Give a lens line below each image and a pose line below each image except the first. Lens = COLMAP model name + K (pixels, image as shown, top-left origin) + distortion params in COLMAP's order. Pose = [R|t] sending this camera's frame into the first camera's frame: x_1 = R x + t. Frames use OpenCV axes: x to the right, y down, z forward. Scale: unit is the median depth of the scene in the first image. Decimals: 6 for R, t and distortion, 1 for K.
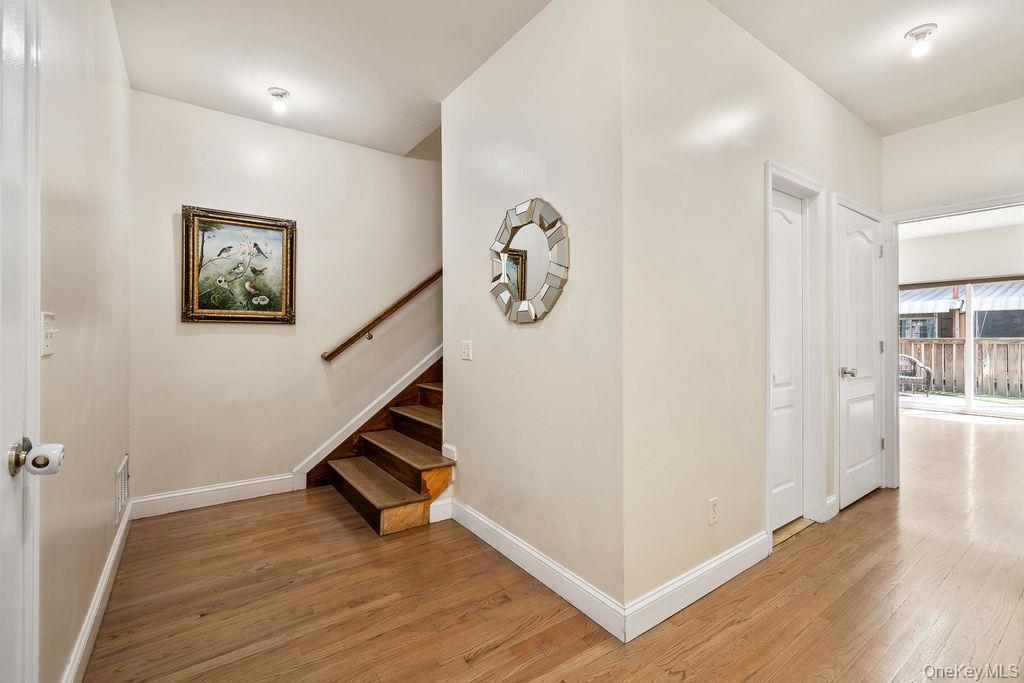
lens RADIAL K [[435.2, 0, 500.8], [0, 435.2, 336.5], [0, 0, 1]] dist [0.000574, 0.000280]
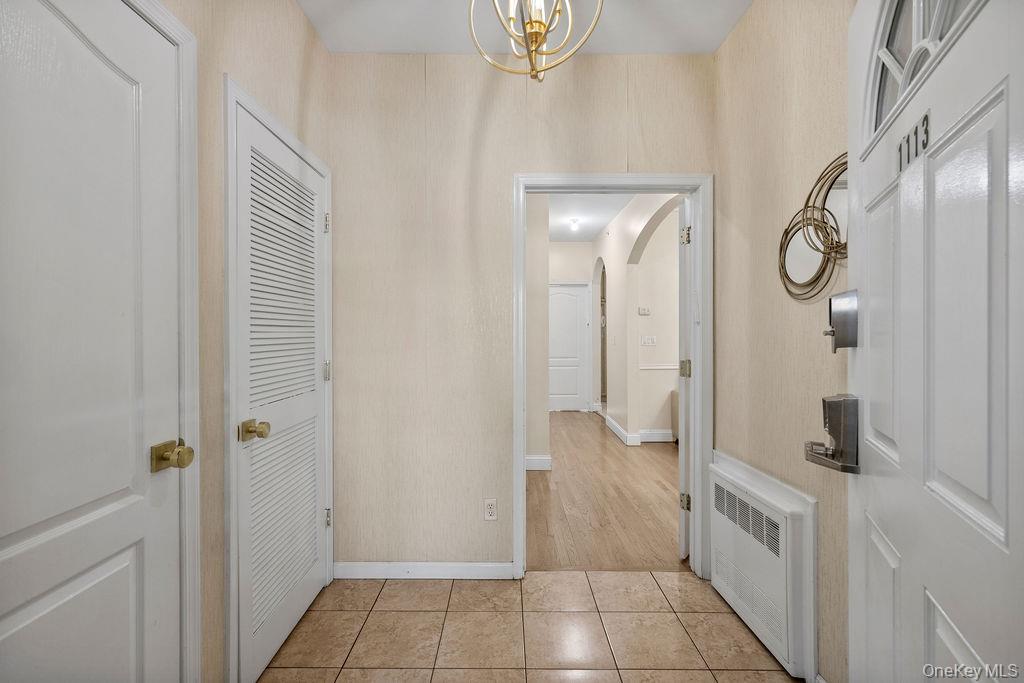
lens RADIAL K [[441.3, 0, 504.7], [0, 441.3, 339.2], [0, 0, 1]] dist [0.000703, 0.000361]
pose [[0.578993, -0.013834, 0.815215, -1.166170], [0.006865, 0.999903, 0.012092, -0.033809], [-0.815303, -0.001405, 0.579032, -0.129406]]
